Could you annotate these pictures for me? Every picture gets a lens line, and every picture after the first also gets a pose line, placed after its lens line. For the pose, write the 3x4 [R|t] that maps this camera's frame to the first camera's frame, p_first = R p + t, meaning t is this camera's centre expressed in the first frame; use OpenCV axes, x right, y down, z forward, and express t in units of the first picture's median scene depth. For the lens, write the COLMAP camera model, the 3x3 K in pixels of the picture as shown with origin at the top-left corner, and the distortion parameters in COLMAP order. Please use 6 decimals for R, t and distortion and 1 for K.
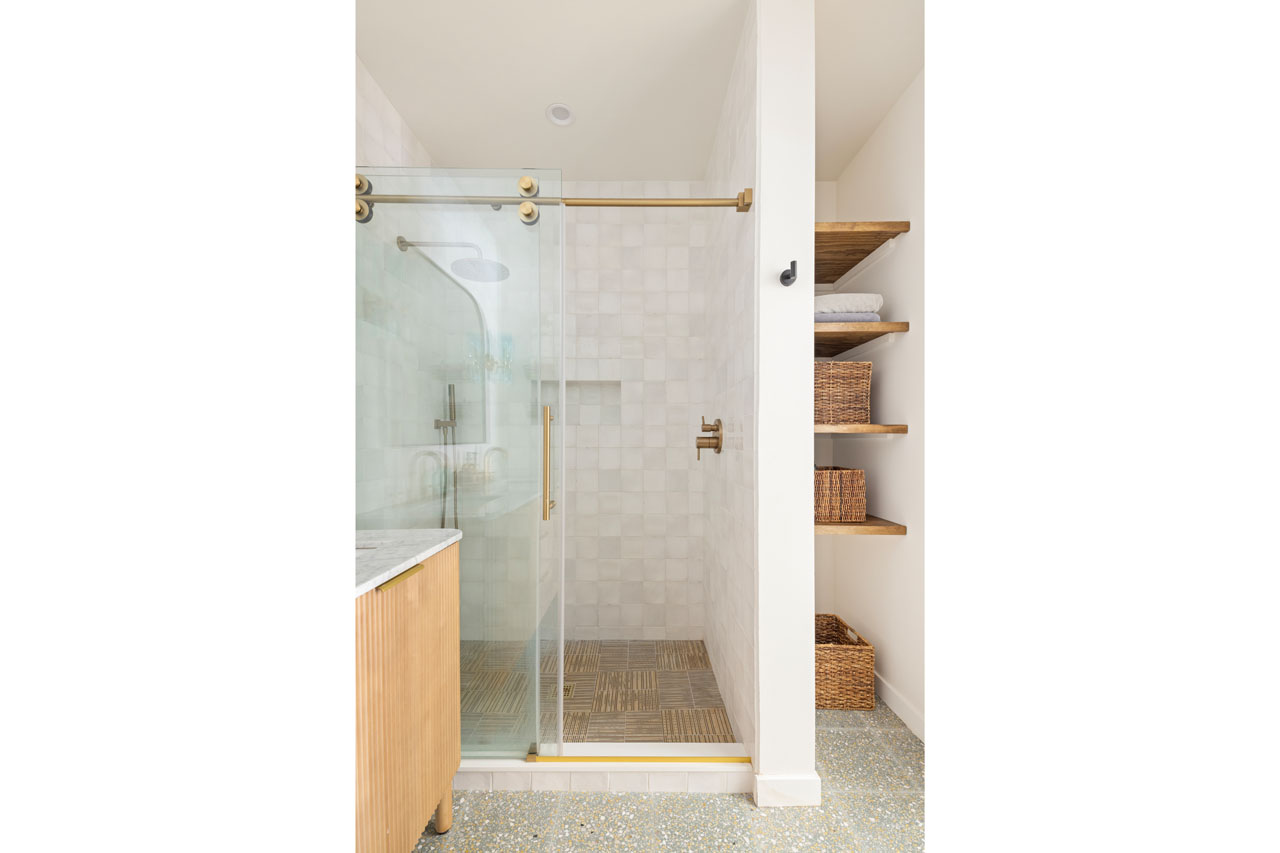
lens RADIAL K [[398.8, 0, 639.3], [0, 398.8, 442.6], [0, 0, 1]] dist [0.019612, -0.000044]
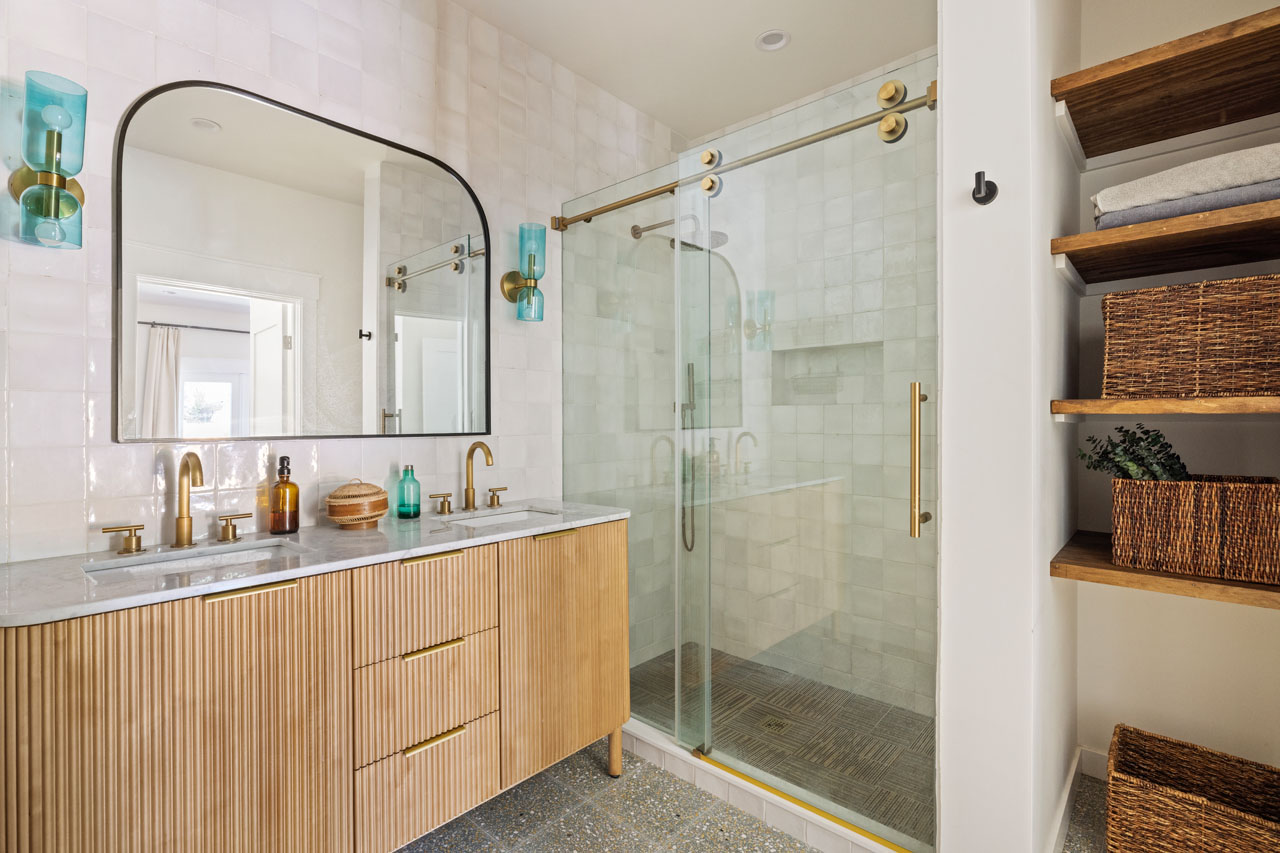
lens RADIAL K [[599.2, 0, 640.0], [0, 599.2, 426.5], [0, 0, 1]] dist [0.000045, 0.000594]
pose [[0.741795, 0.003707, -0.670616, 0.461999], [-0.001235, 0.999991, 0.004163, -0.008220], [0.670626, -0.002260, 0.741793, -0.120964]]
